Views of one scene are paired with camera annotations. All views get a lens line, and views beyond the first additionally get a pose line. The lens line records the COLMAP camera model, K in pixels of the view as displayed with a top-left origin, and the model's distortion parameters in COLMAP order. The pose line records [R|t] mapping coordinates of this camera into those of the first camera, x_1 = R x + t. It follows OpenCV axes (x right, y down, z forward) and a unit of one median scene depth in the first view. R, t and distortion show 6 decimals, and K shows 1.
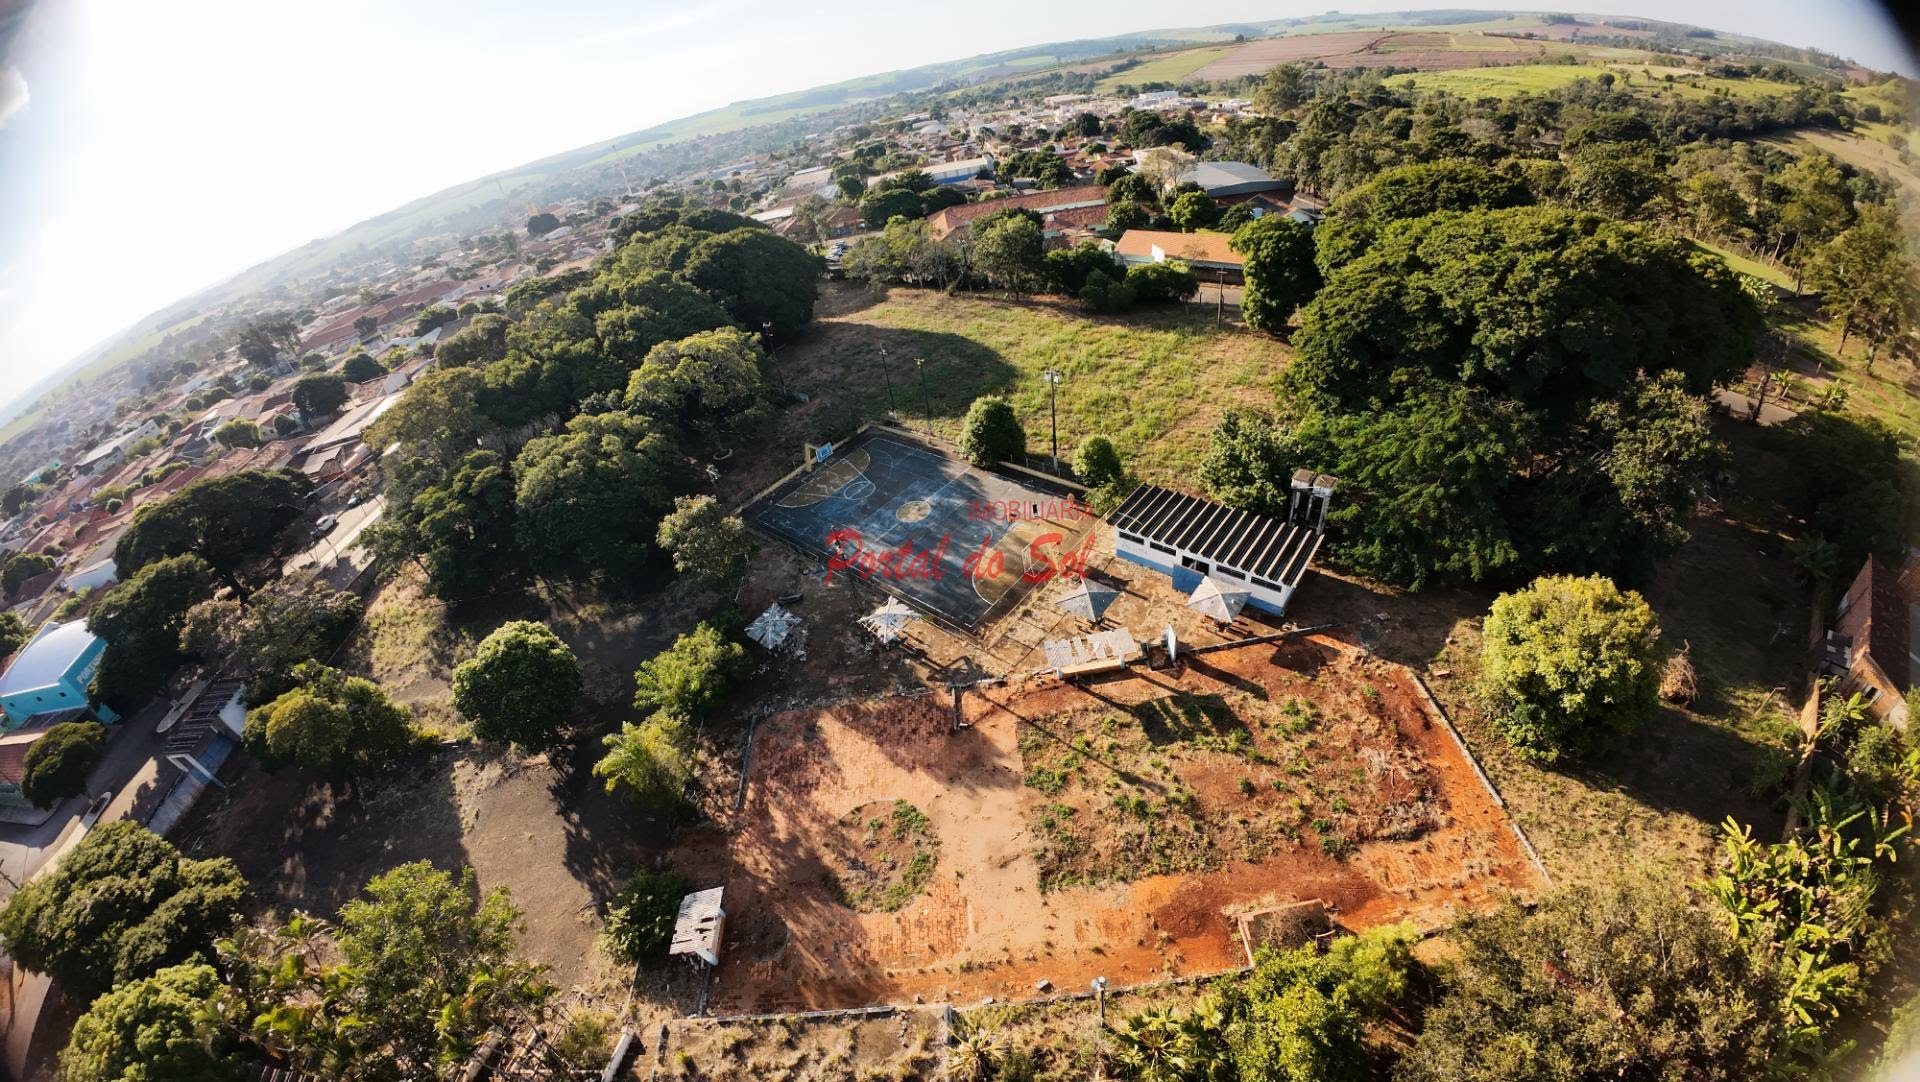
lens RADIAL K [[742.6, 0, 960.0], [0, 742.6, 541.0], [0, 0, 1]] dist [-0.000166, 0.000097]
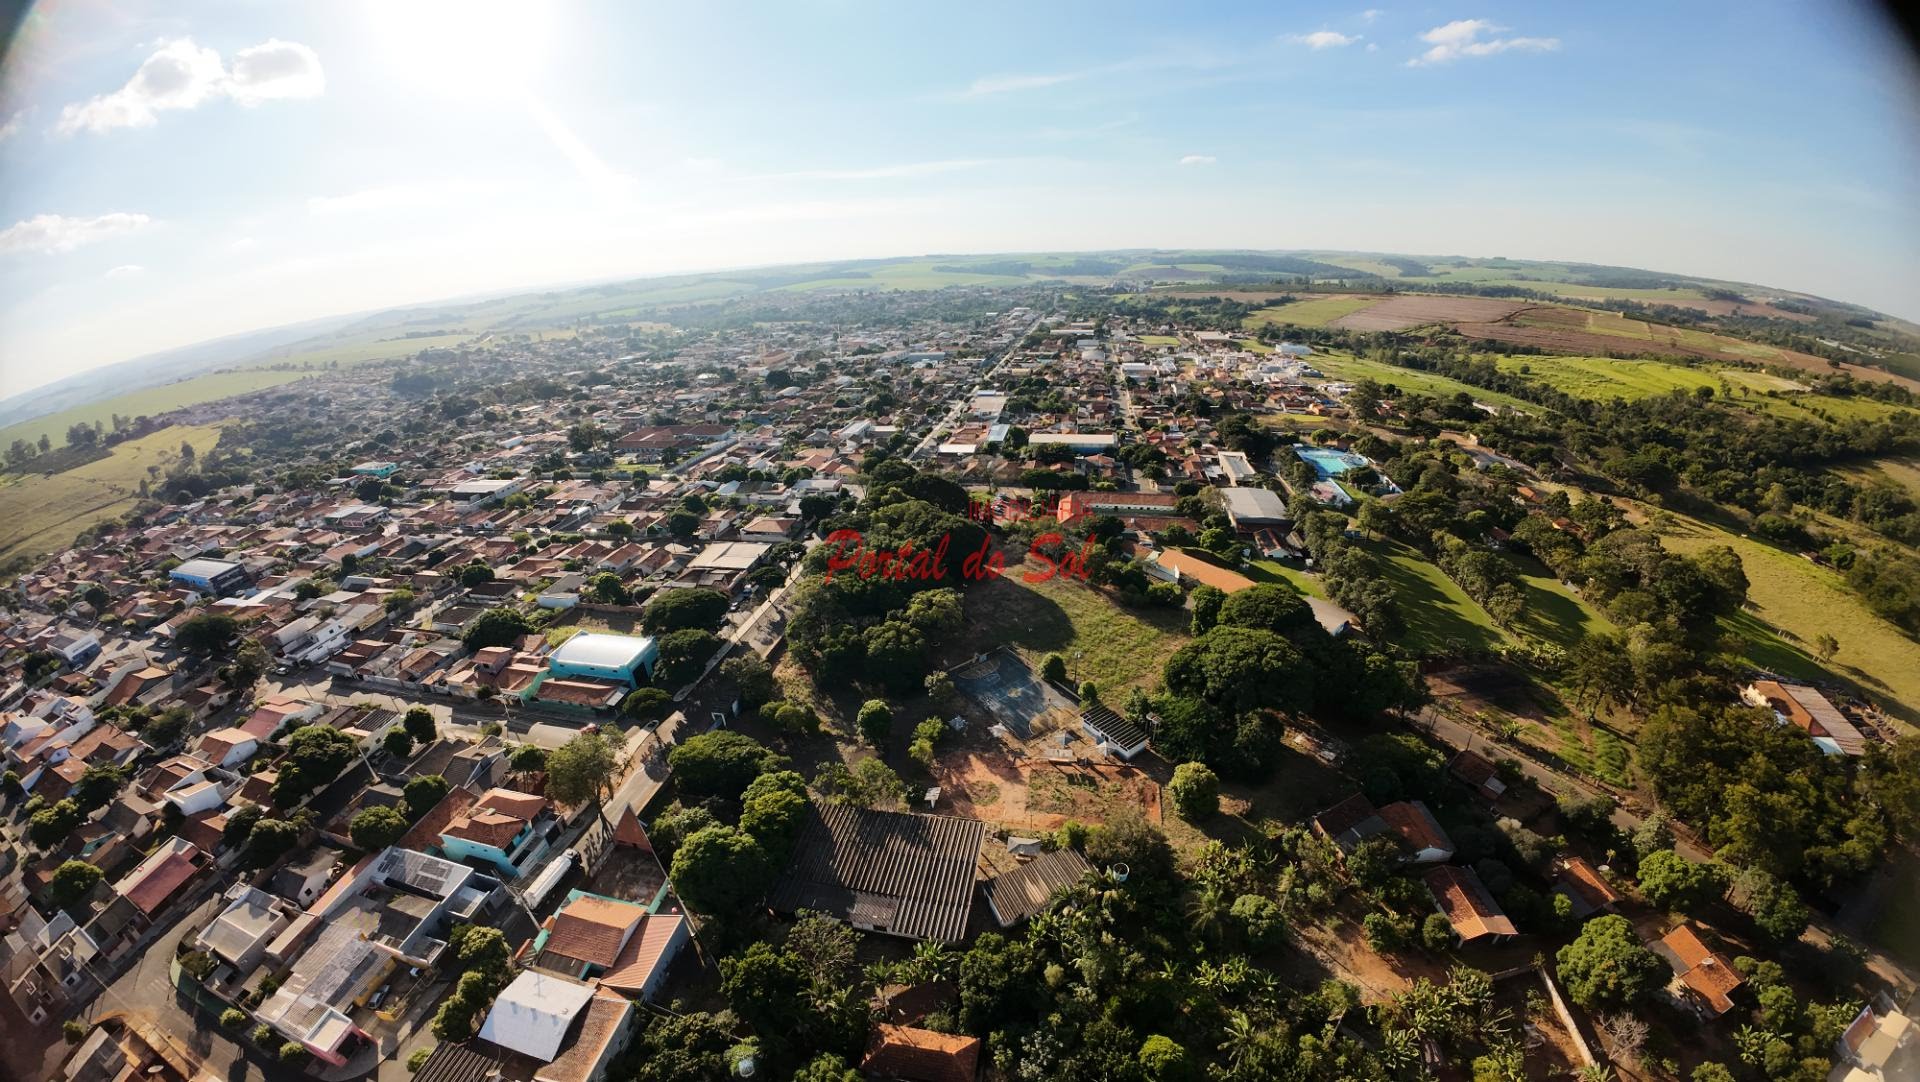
lens RADIAL K [[732.2, 0, 960.0], [0, 732.2, 541.0], [0, 0, 1]] dist [-0.079803, 0.000510]
pose [[0.965133, 0.205618, -0.161984, 0.075813], [-0.233644, 0.955716, -0.178937, -0.060186], [0.118018, 0.210545, 0.970434, -2.013326]]
